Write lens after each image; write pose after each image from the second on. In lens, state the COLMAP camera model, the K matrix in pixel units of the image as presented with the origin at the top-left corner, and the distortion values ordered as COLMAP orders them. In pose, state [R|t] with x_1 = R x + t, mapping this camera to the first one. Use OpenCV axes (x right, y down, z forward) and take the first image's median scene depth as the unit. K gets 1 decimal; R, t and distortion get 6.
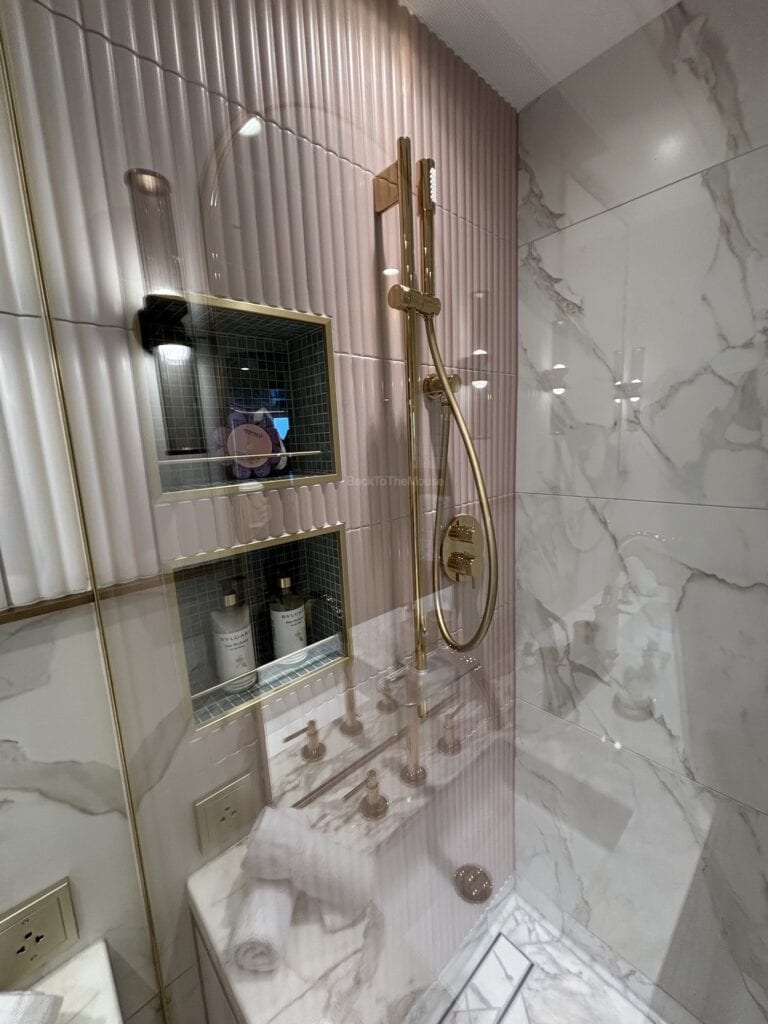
lens RADIAL K [[414.9, 0, 389.1], [0, 414.9, 509.3], [0, 0, 1]] dist [0.014726, -0.008514]
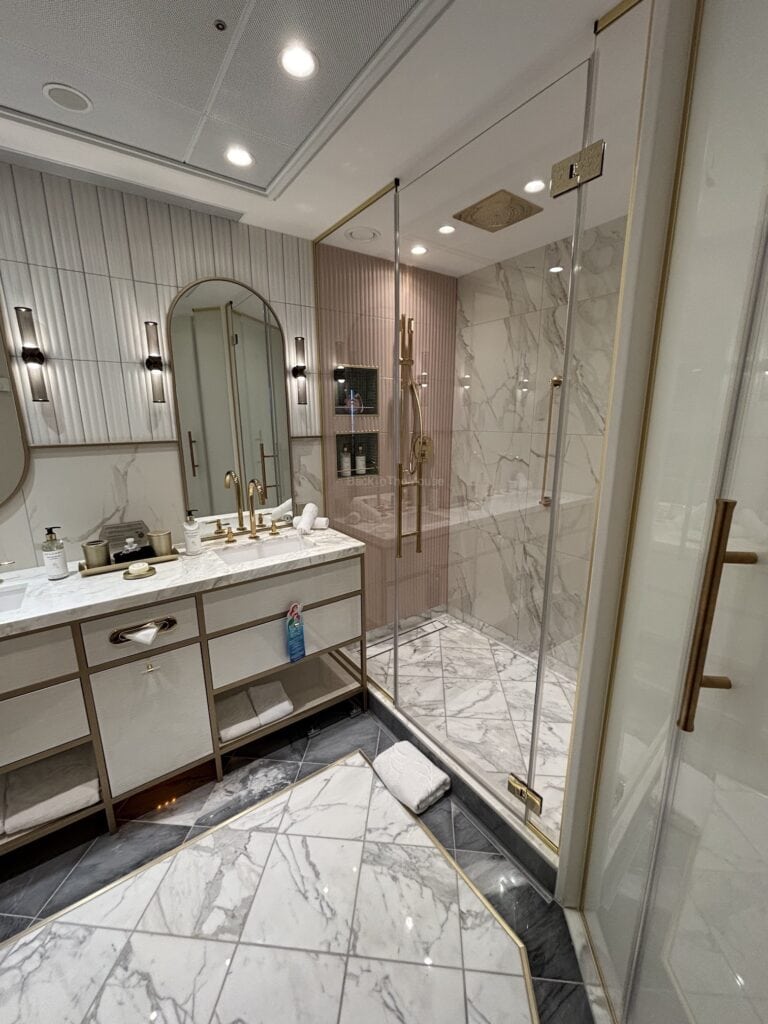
lens RADIAL K [[413.7, 0, 381.6], [0, 413.7, 509.6], [0, 0, 1]] dist [0.002247, -0.000092]
pose [[0.991508, 0.064533, -0.112902, 0.311592], [-0.058226, 0.996600, 0.058291, 0.460293], [0.116280, -0.051222, 0.991895, -2.222463]]
